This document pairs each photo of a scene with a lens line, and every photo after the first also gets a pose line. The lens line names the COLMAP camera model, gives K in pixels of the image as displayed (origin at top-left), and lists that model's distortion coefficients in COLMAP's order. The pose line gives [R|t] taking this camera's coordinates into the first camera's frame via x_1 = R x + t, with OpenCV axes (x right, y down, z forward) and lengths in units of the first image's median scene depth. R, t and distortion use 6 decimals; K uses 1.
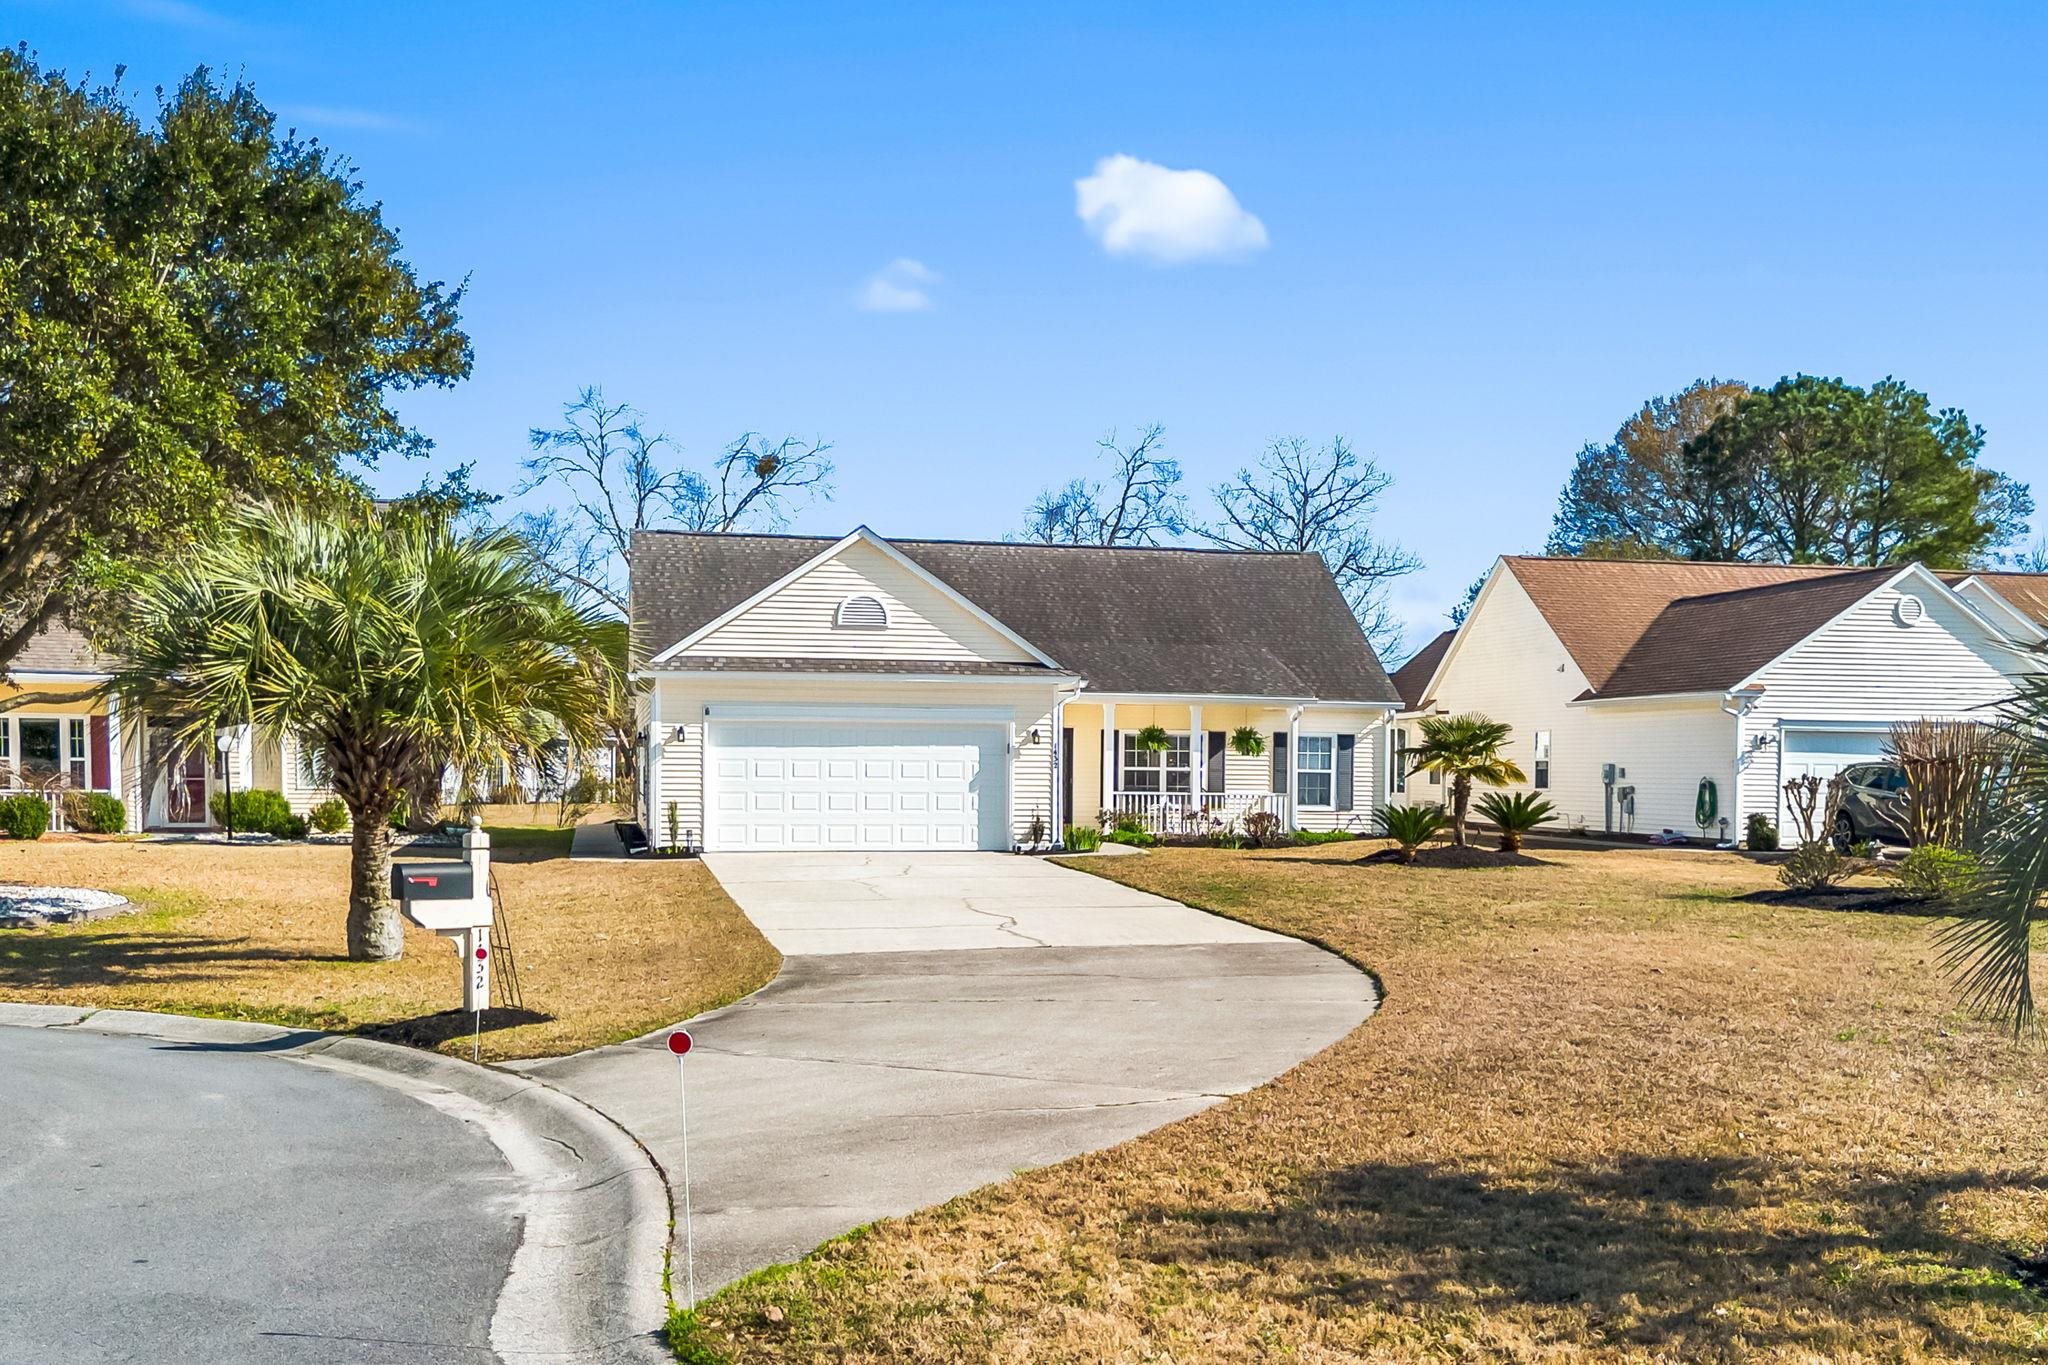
lens RADIAL K [[2546.4, 0, 1027.3], [0, 2546.4, 632.0], [0, 0, 1]] dist [0.193517, 0.012290]
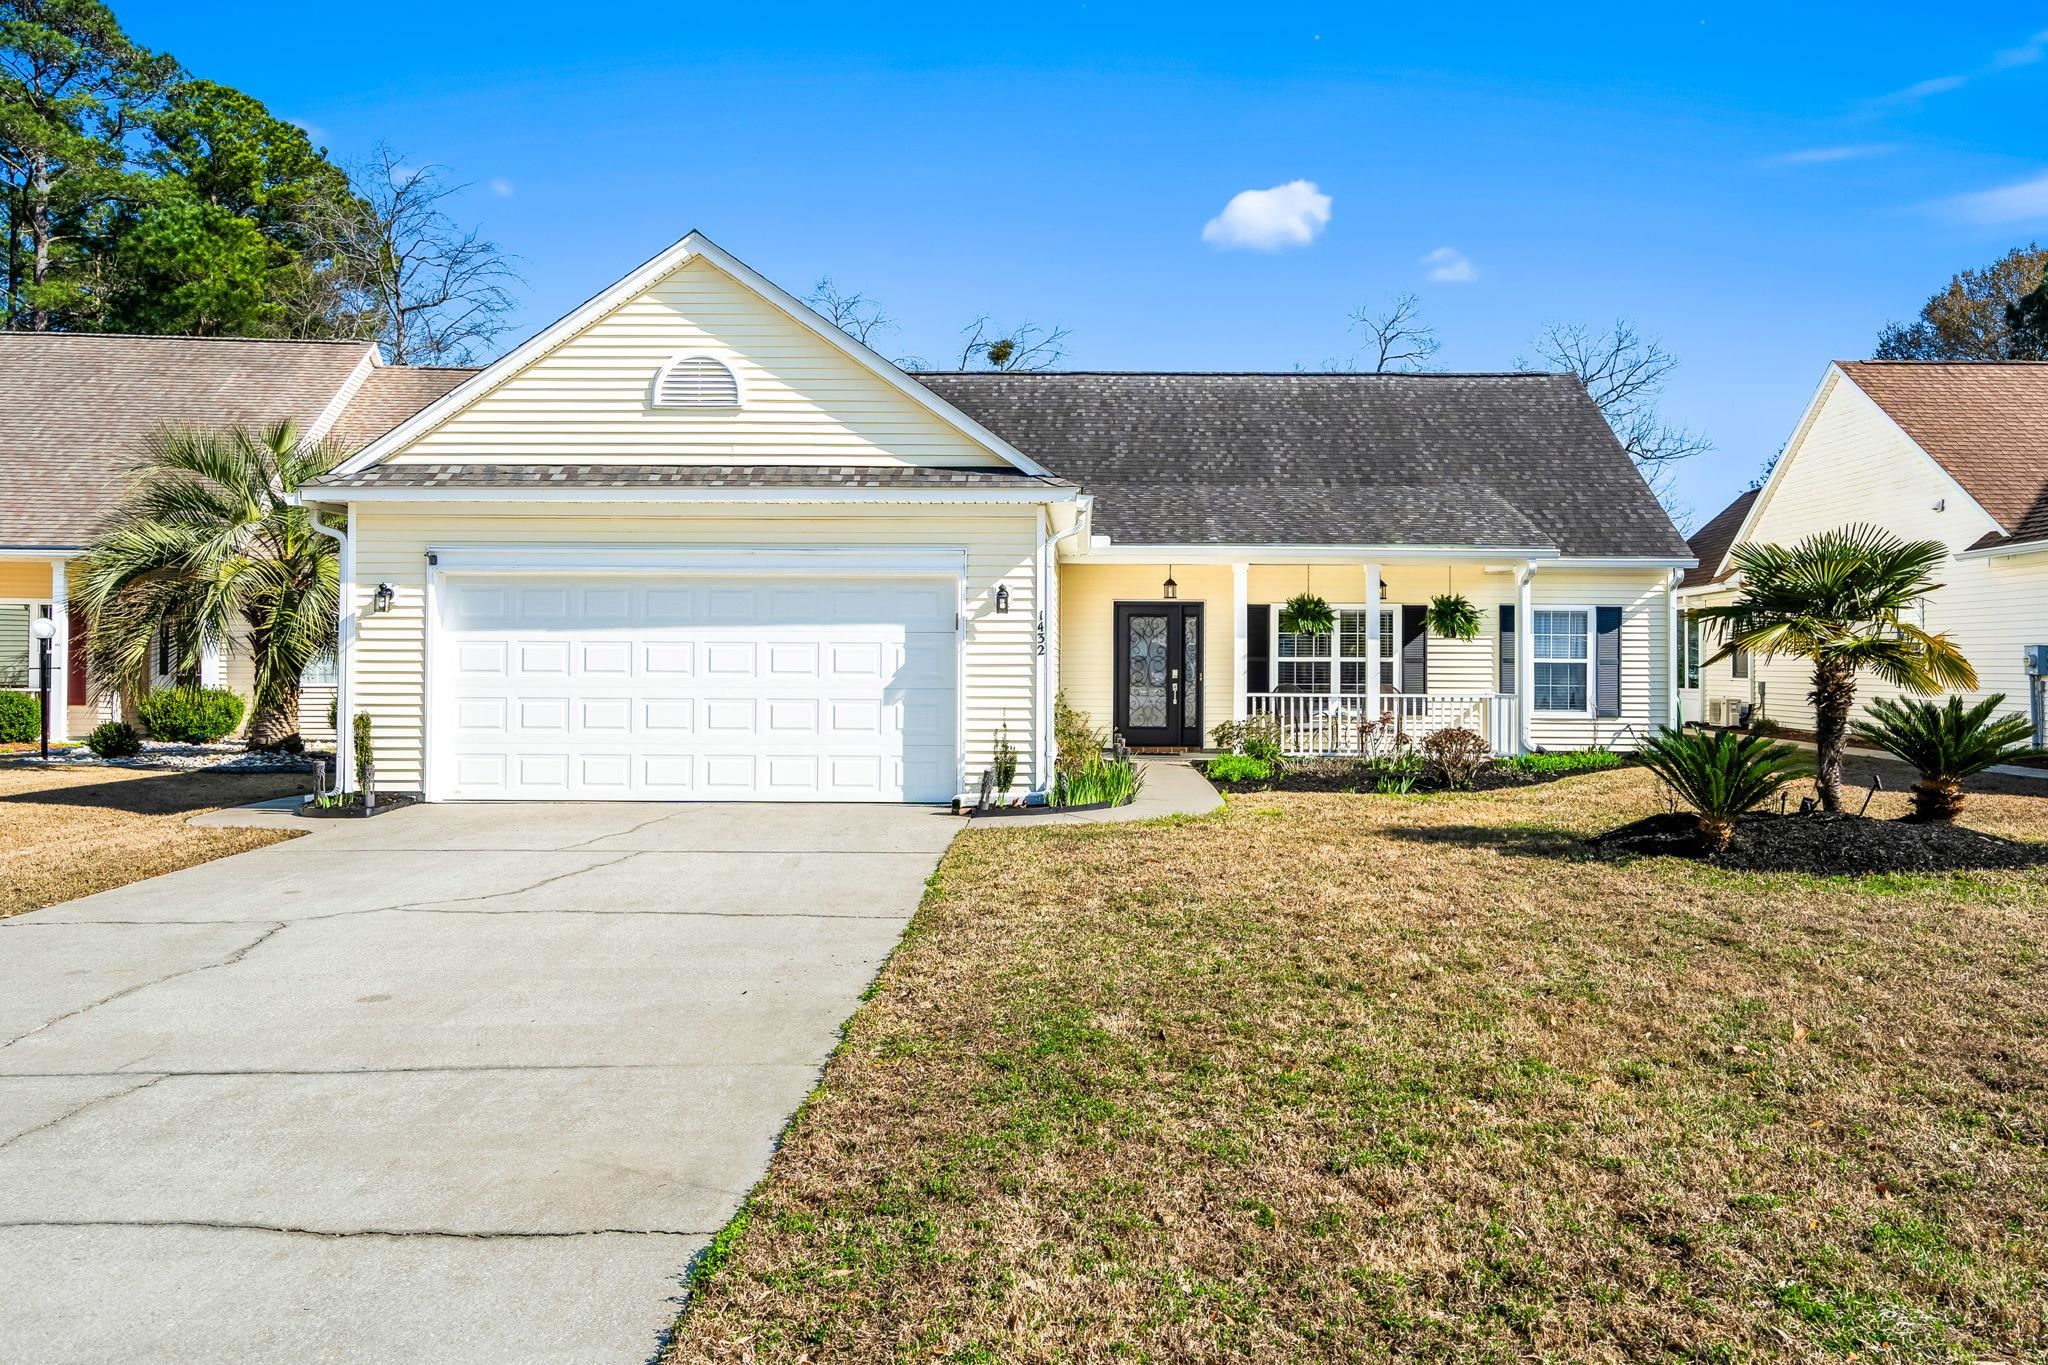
lens RADIAL K [[1827.2, 0, 1023.9], [0, 1827.2, 577.8], [0, 0, 1]] dist [0.012864, 0.000021]
pose [[0.979131, -0.015161, -0.202665, 0.074090], [0.016060, 0.999867, 0.002794, 0.029756], [0.202596, -0.005990, 0.979244, 0.511434]]
